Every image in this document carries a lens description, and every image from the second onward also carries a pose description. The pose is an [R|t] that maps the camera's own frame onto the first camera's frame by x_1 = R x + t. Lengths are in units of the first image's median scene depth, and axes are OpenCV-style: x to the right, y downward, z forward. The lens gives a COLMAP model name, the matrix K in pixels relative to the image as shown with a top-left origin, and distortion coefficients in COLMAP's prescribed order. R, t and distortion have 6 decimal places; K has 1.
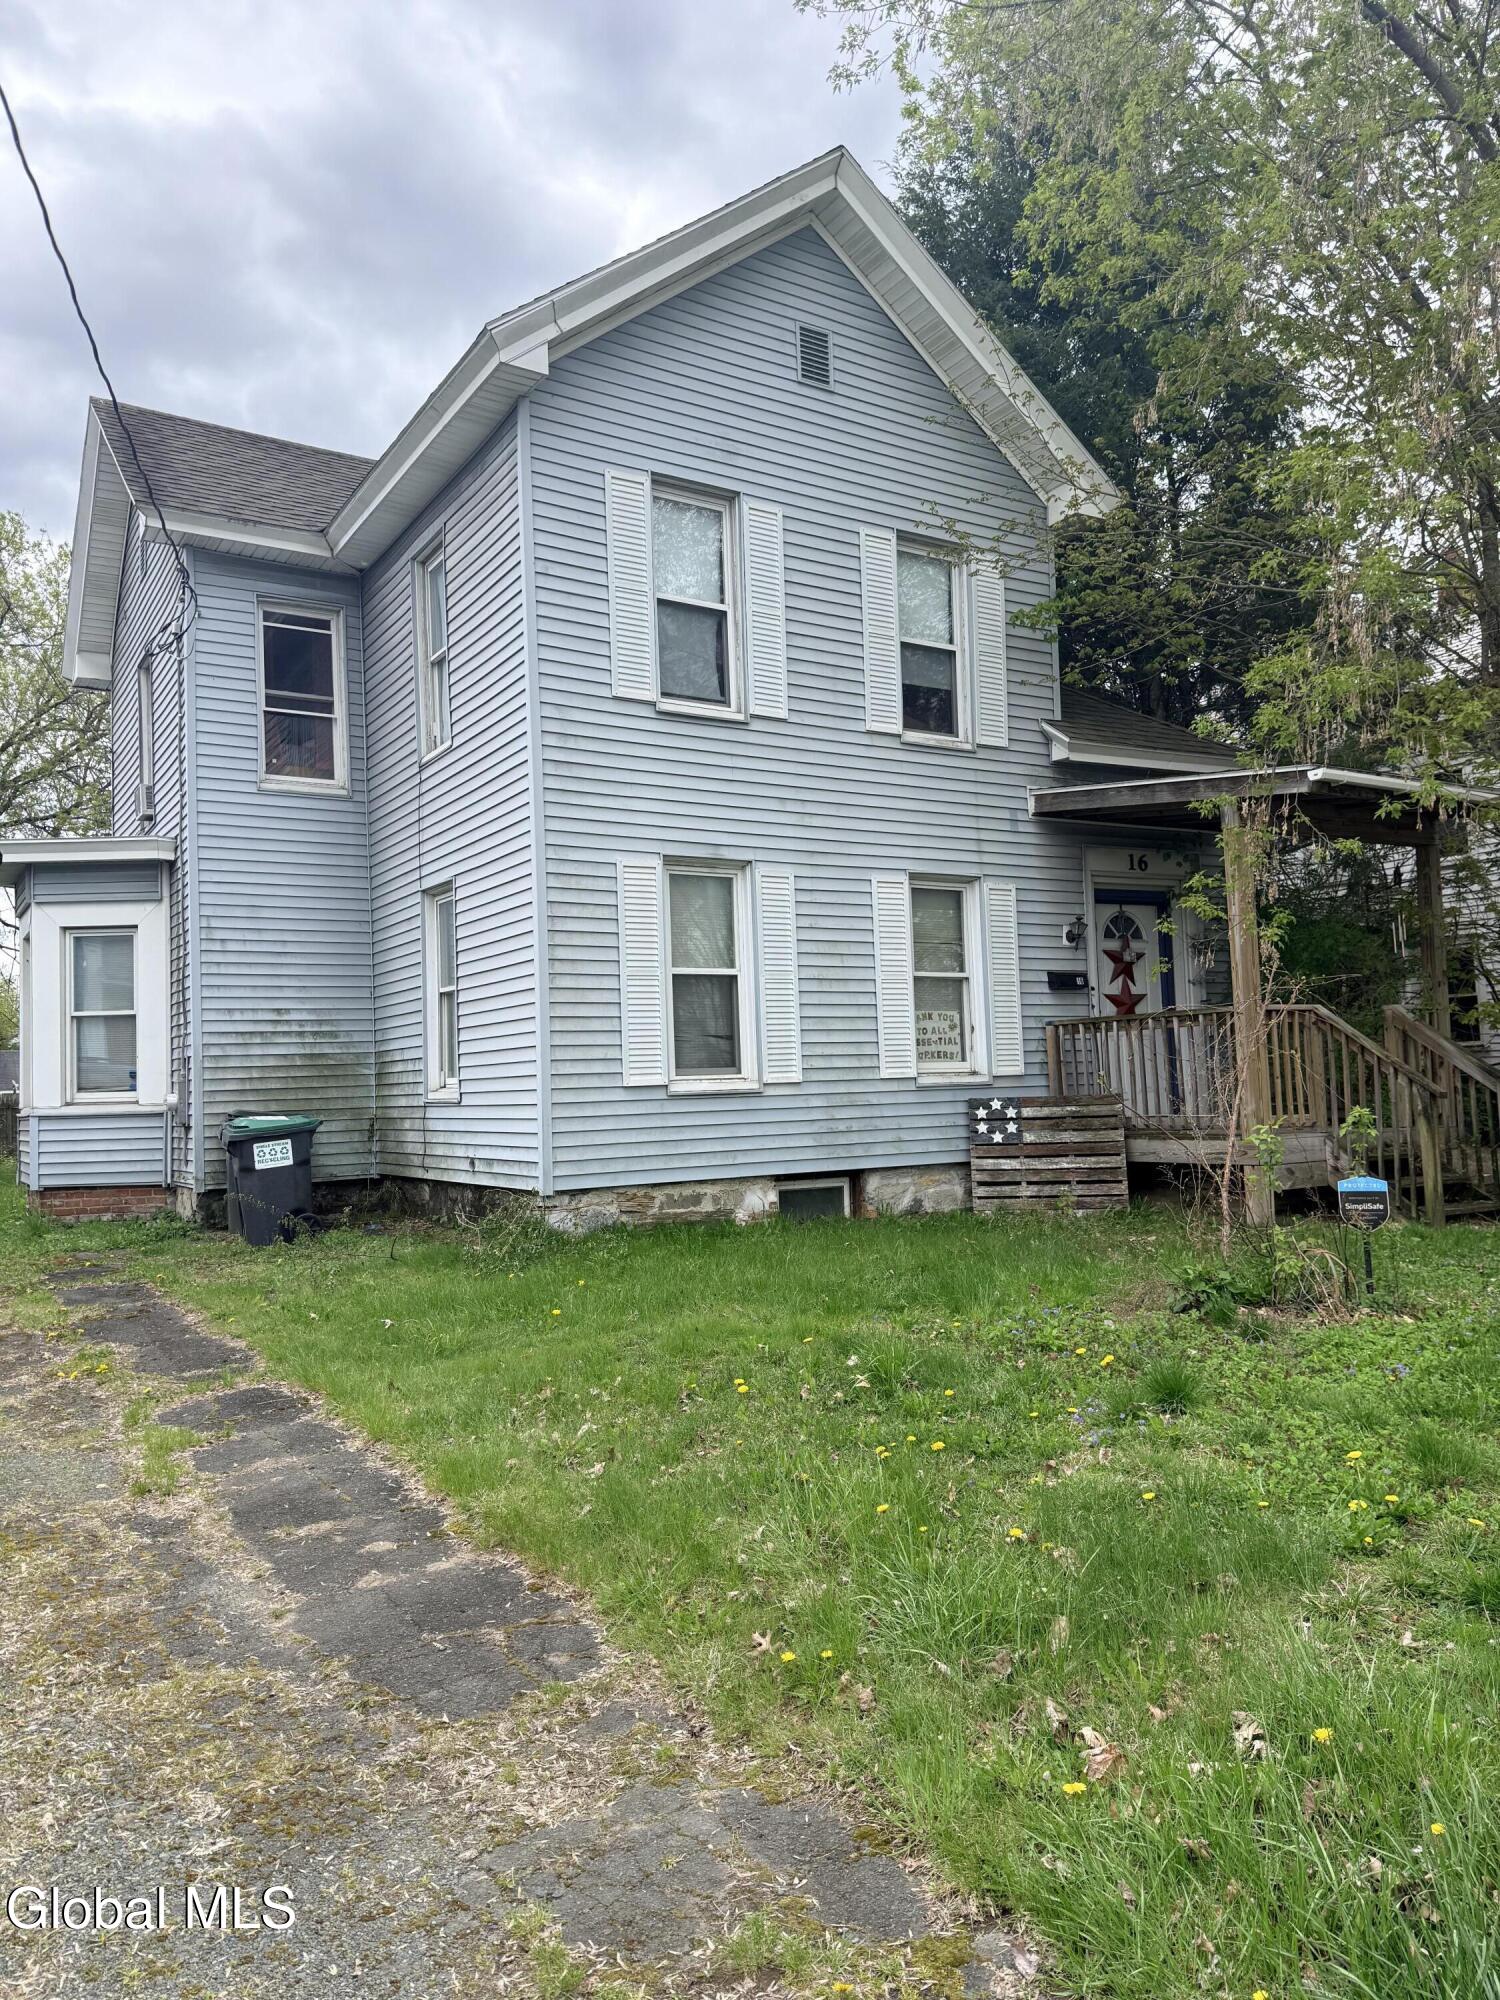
lens RADIAL K [[1410.4, 0, 739.3], [0, 1410.4, 1005.1], [0, 0, 1]] dist [0.057721, -0.072410]
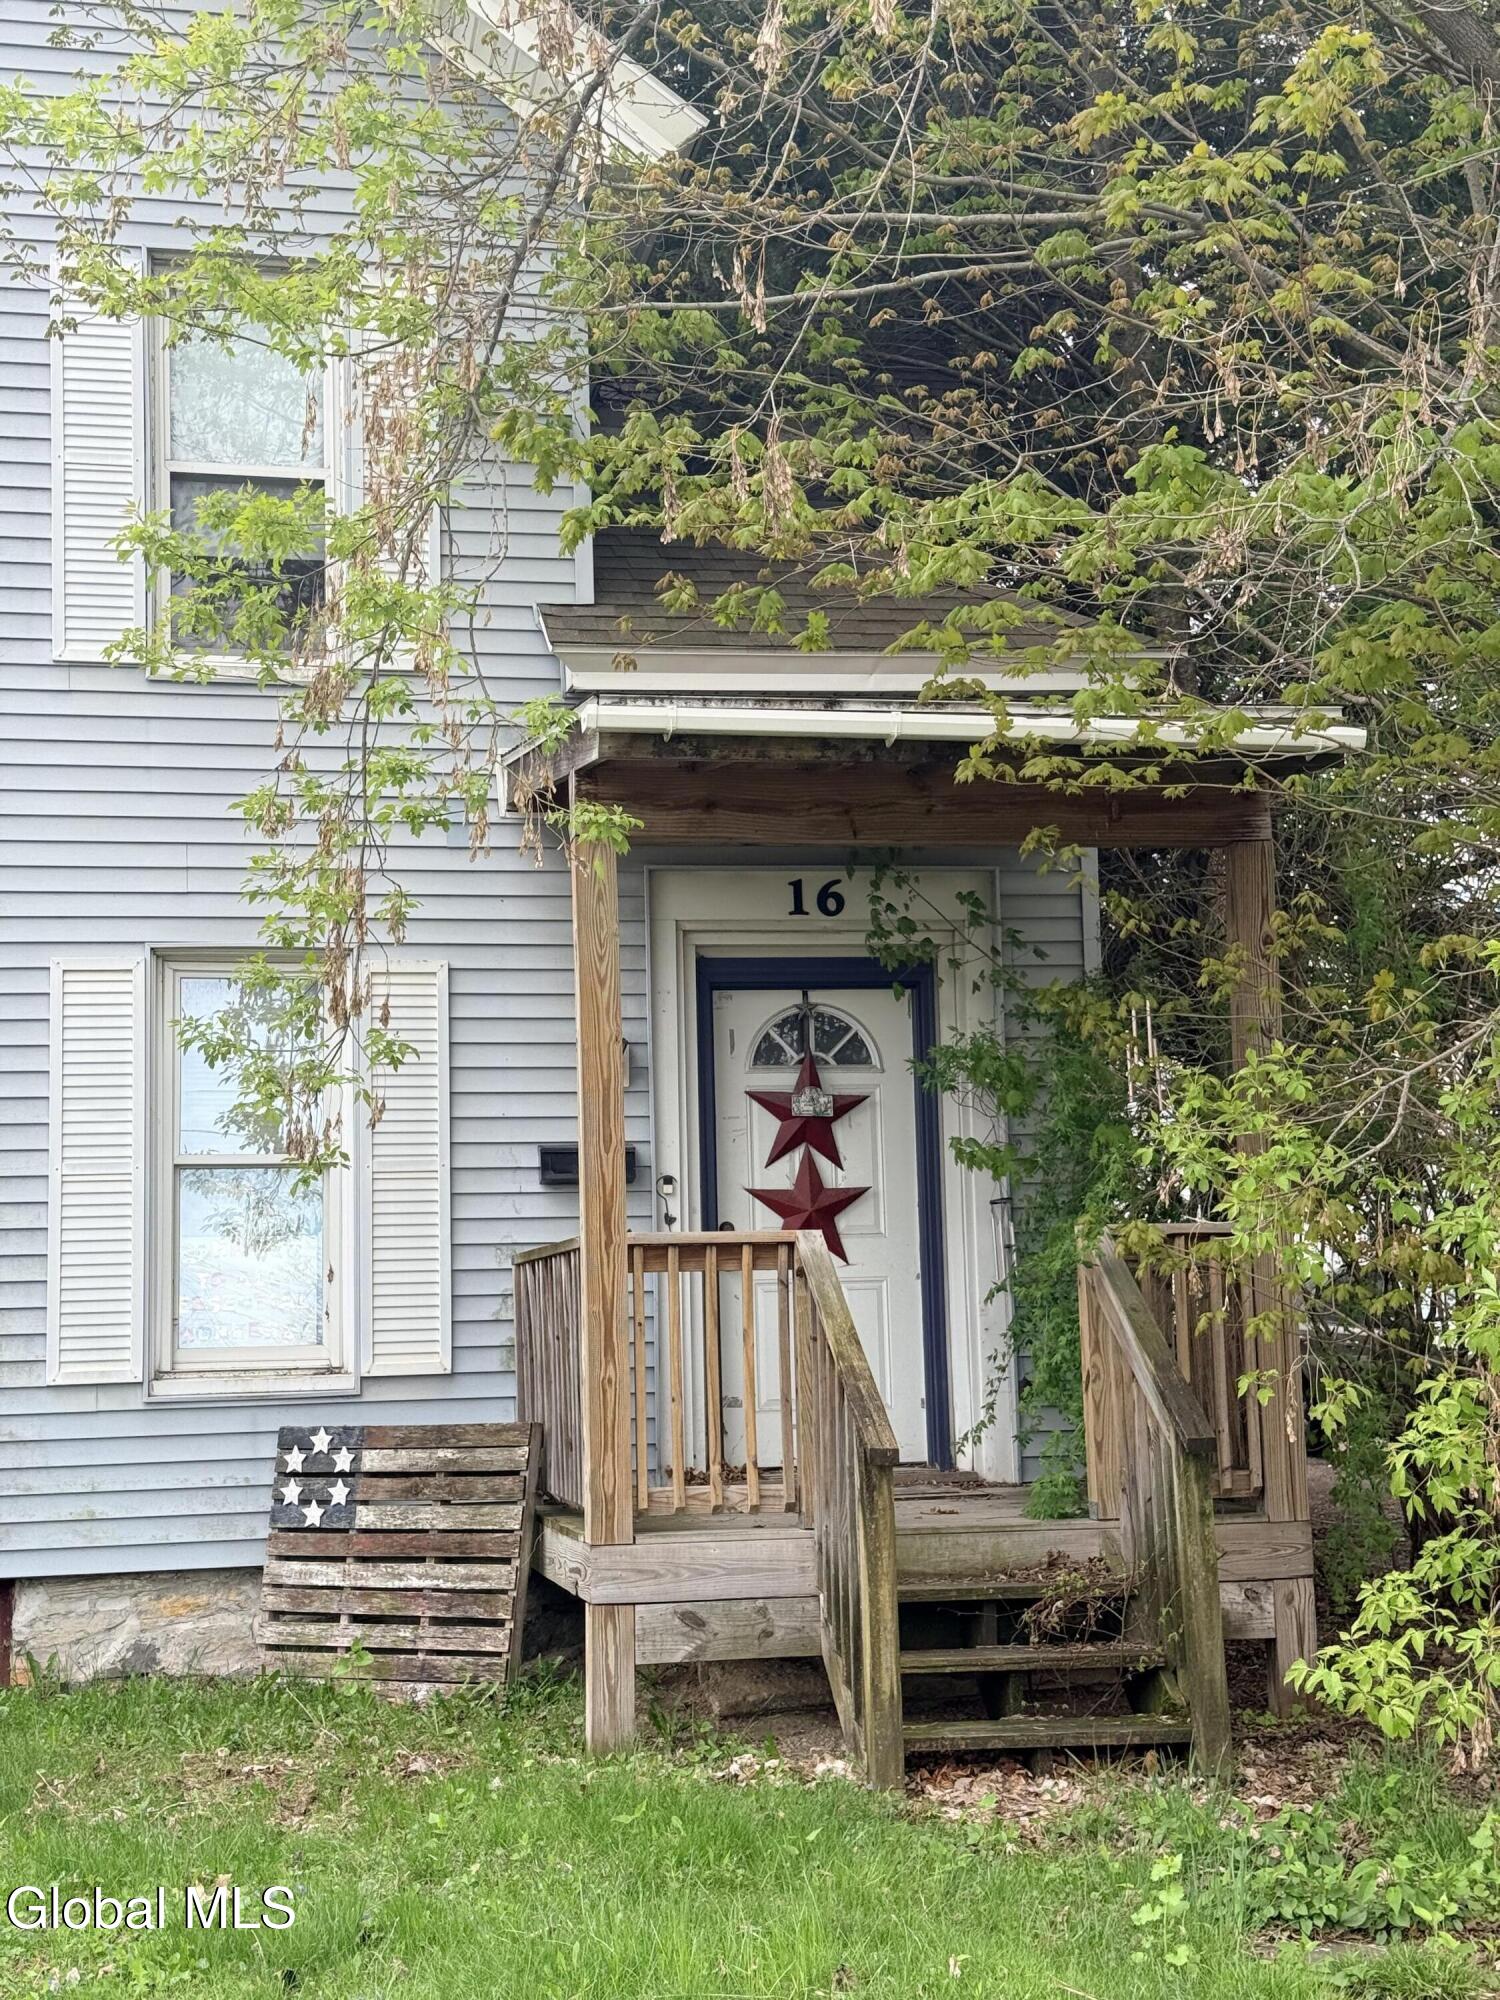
lens RADIAL K [[2687.8, 0, 751.6], [0, 2687.8, 992.7], [0, 0, 1]] dist [0.051258, 0.000000]
pose [[0.940061, -0.040265, -0.338621, 0.628842], [0.016972, 0.997298, -0.071470, -0.010492], [0.340584, 0.061439, 0.938205, 0.219930]]
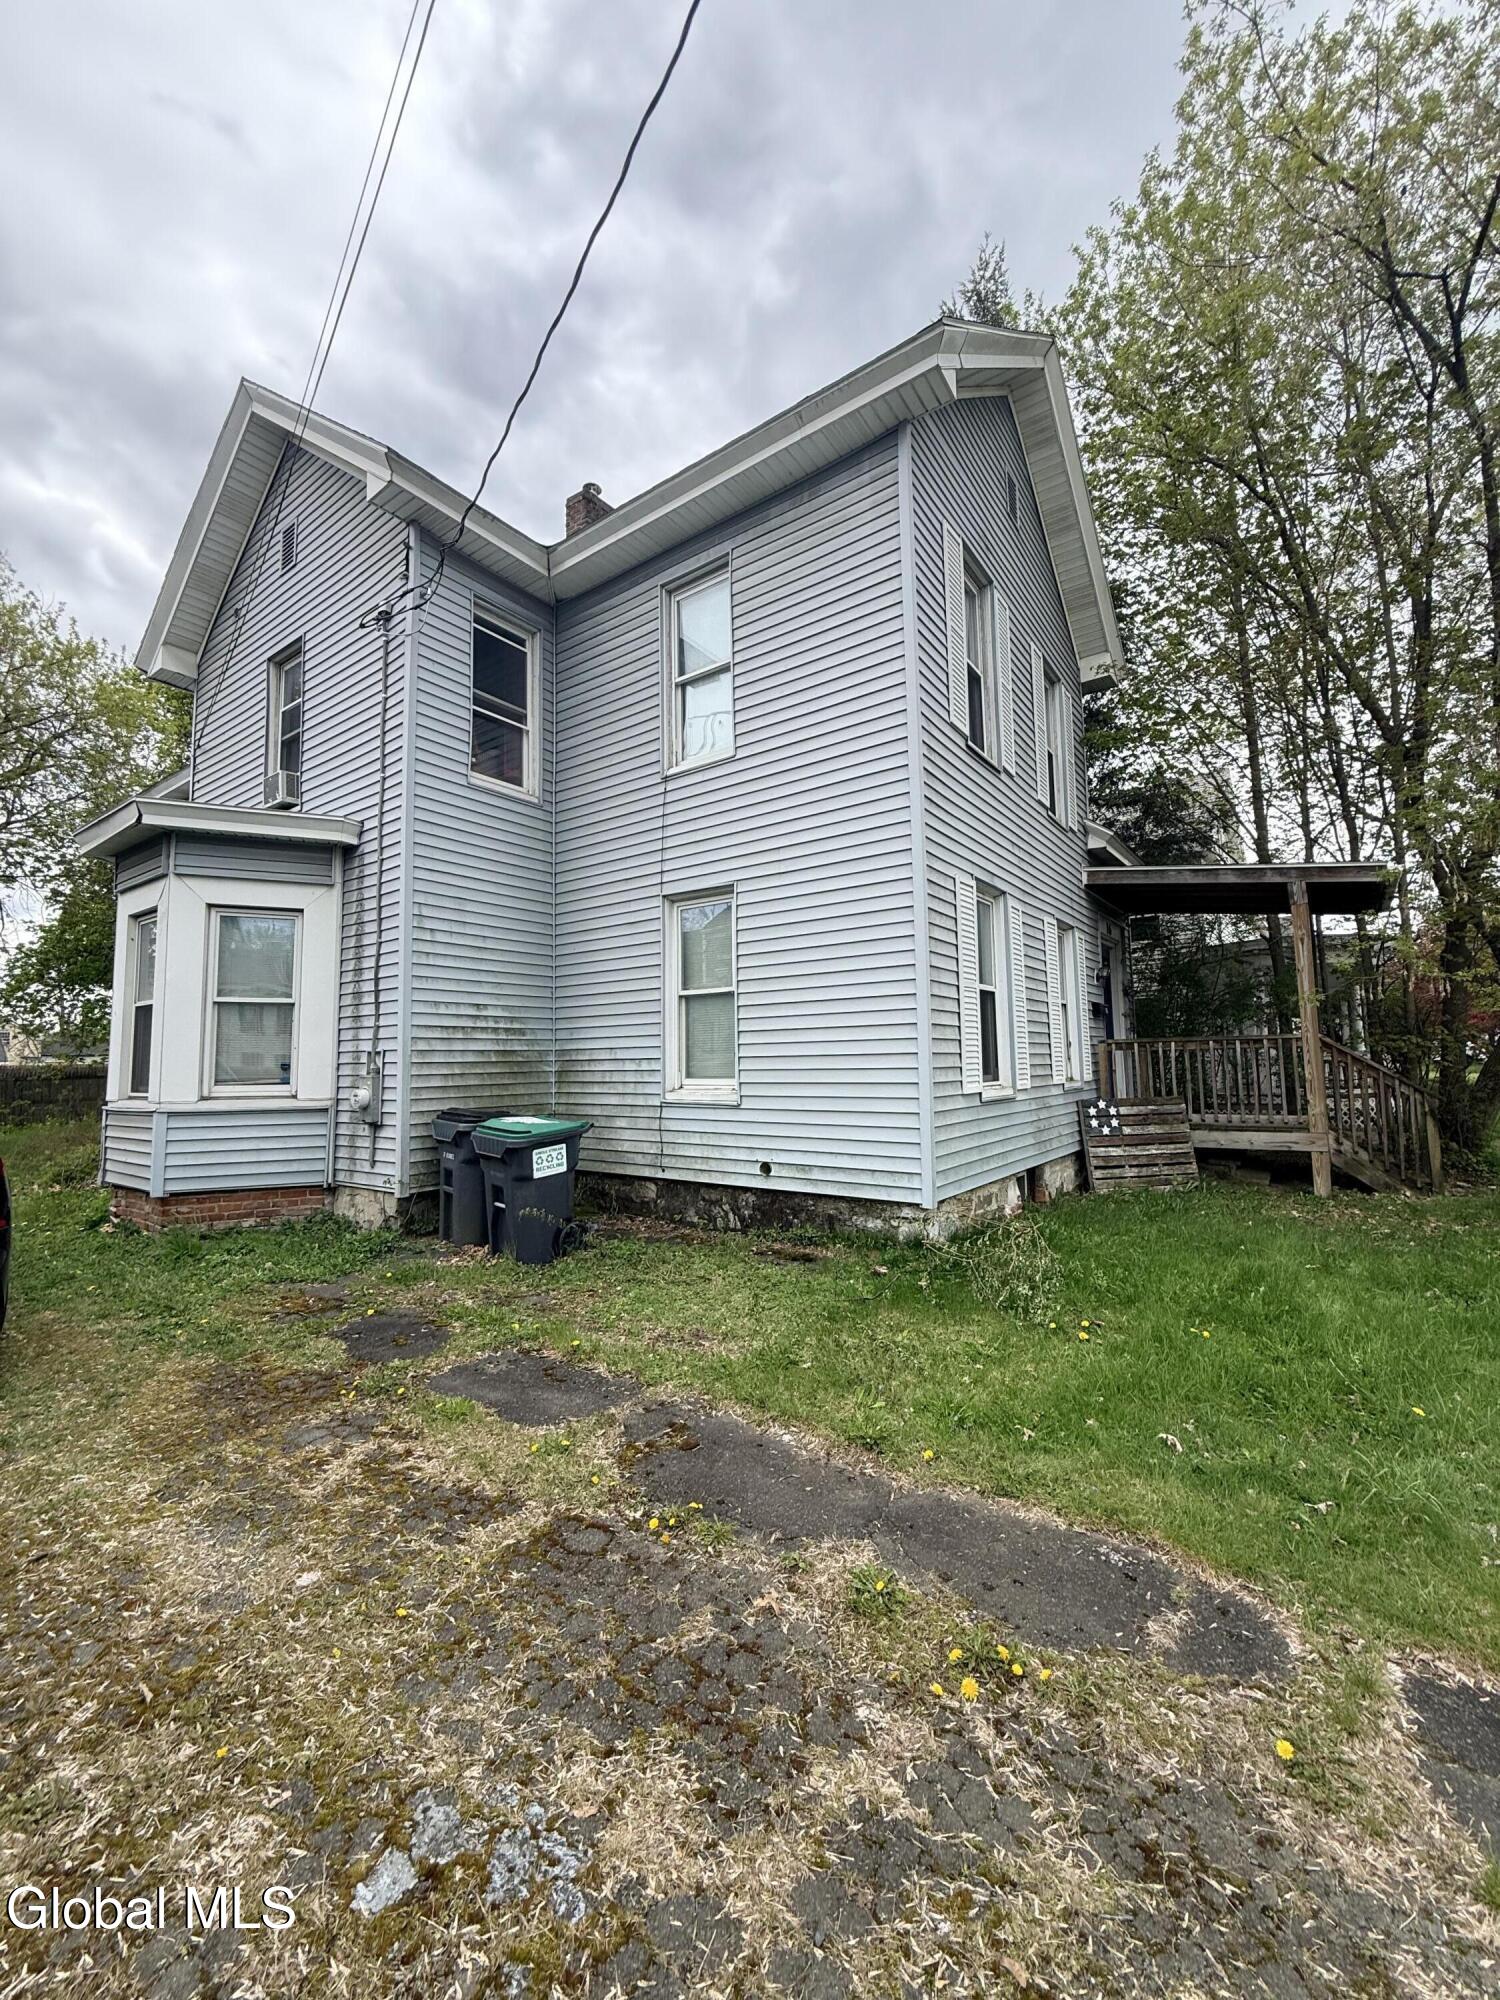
lens RADIAL K [[800.3, 0, 745.1], [0, 800.3, 993.6], [0, 0, 1]] dist [0.000028, 0.001010]
pose [[0.923808, 0.051473, 0.379379, -0.405135], [-0.037590, 0.998328, -0.043916, 0.014274], [-0.381005, 0.026309, 0.924198, 0.458648]]
